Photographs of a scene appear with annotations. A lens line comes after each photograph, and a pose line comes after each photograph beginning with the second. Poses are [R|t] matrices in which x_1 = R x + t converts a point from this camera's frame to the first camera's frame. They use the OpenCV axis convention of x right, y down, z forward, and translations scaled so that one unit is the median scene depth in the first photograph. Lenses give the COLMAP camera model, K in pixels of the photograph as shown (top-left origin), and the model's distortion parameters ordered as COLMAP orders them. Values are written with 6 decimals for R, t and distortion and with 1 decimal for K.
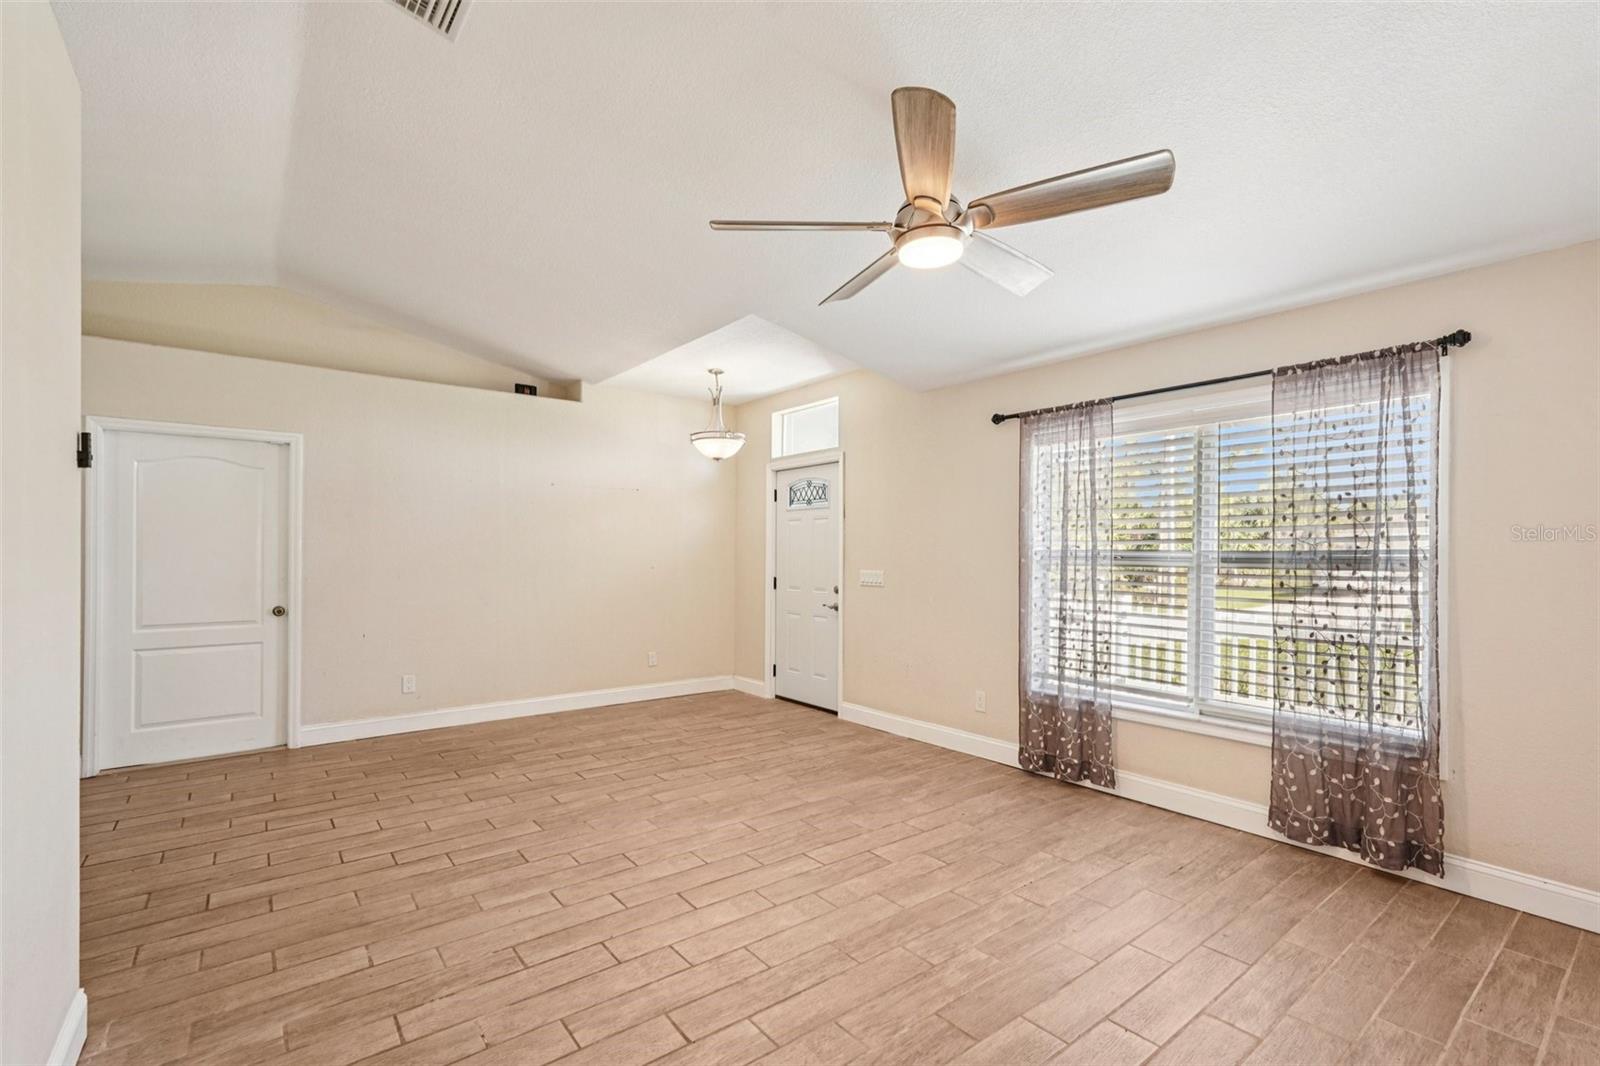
lens RADIAL K [[711.6, 0, 803.5], [0, 711.6, 544.2], [0, 0, 1]] dist [-0.018260, 0.011418]
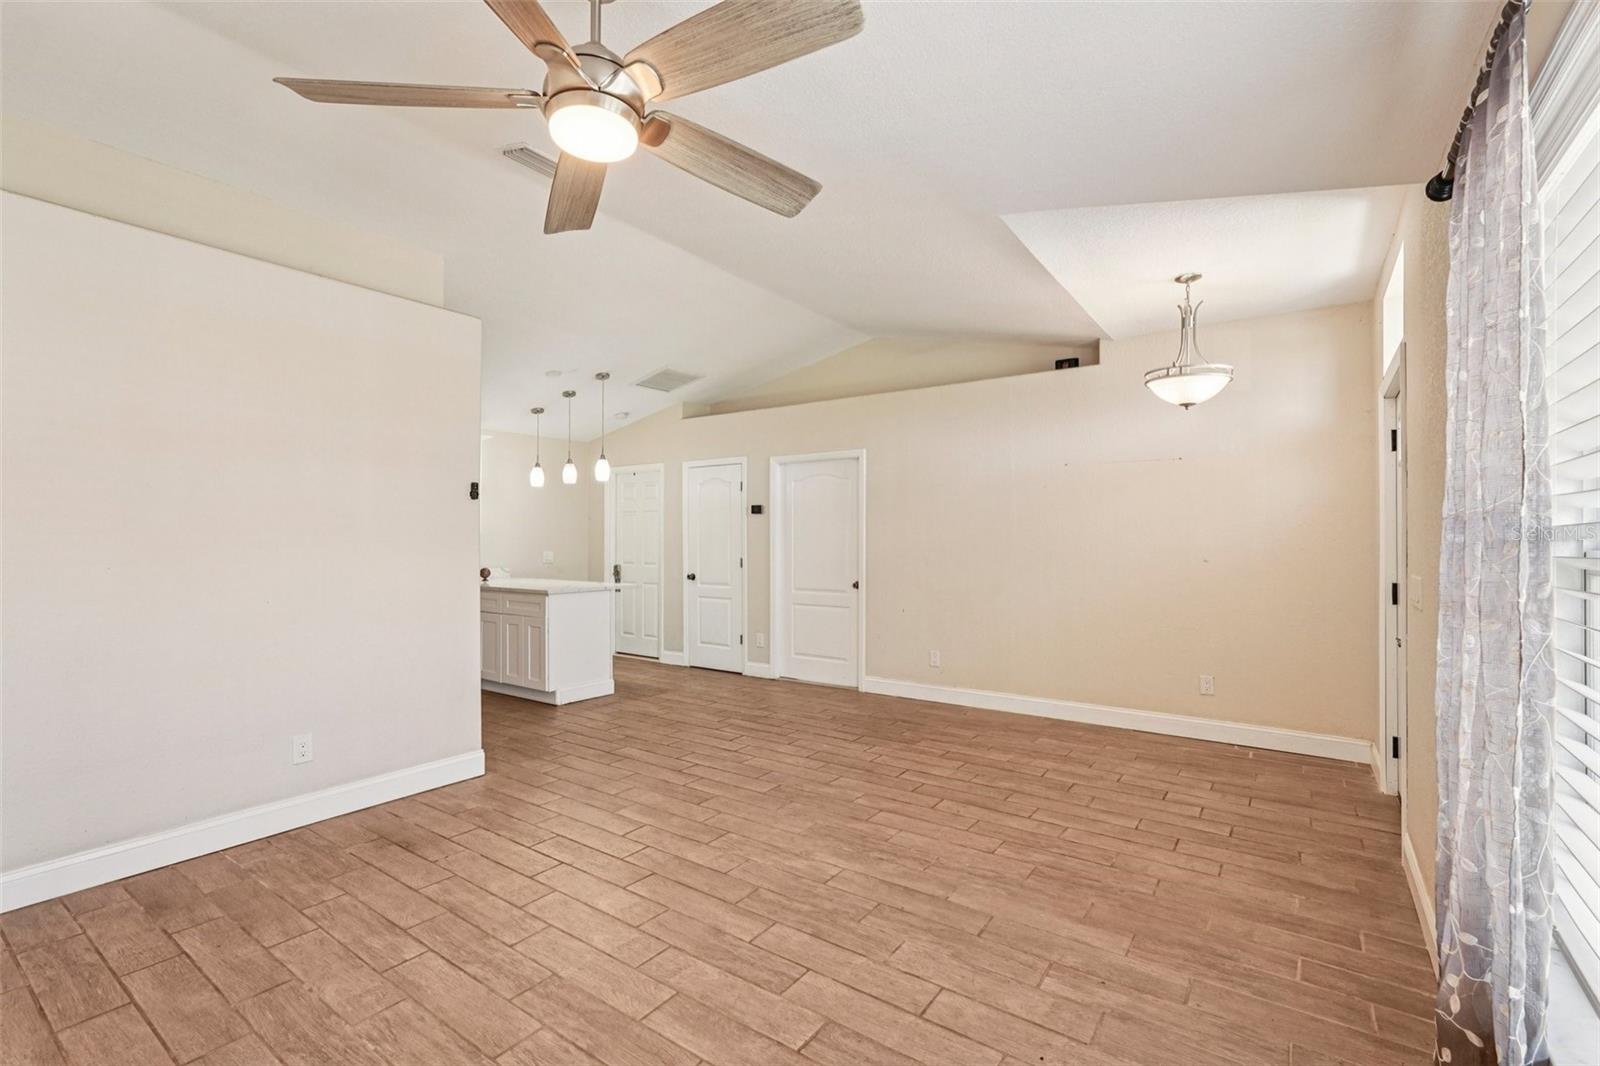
lens RADIAL K [[708.7, 0, 805.3], [0, 708.7, 534.9], [0, 0, 1]] dist [-0.005169, 0.000527]
pose [[0.288653, -0.009455, -0.957387, 0.571178], [0.011586, 0.999913, -0.006381, 0.008791], [0.957364, -0.009251, 0.288737, 0.603496]]
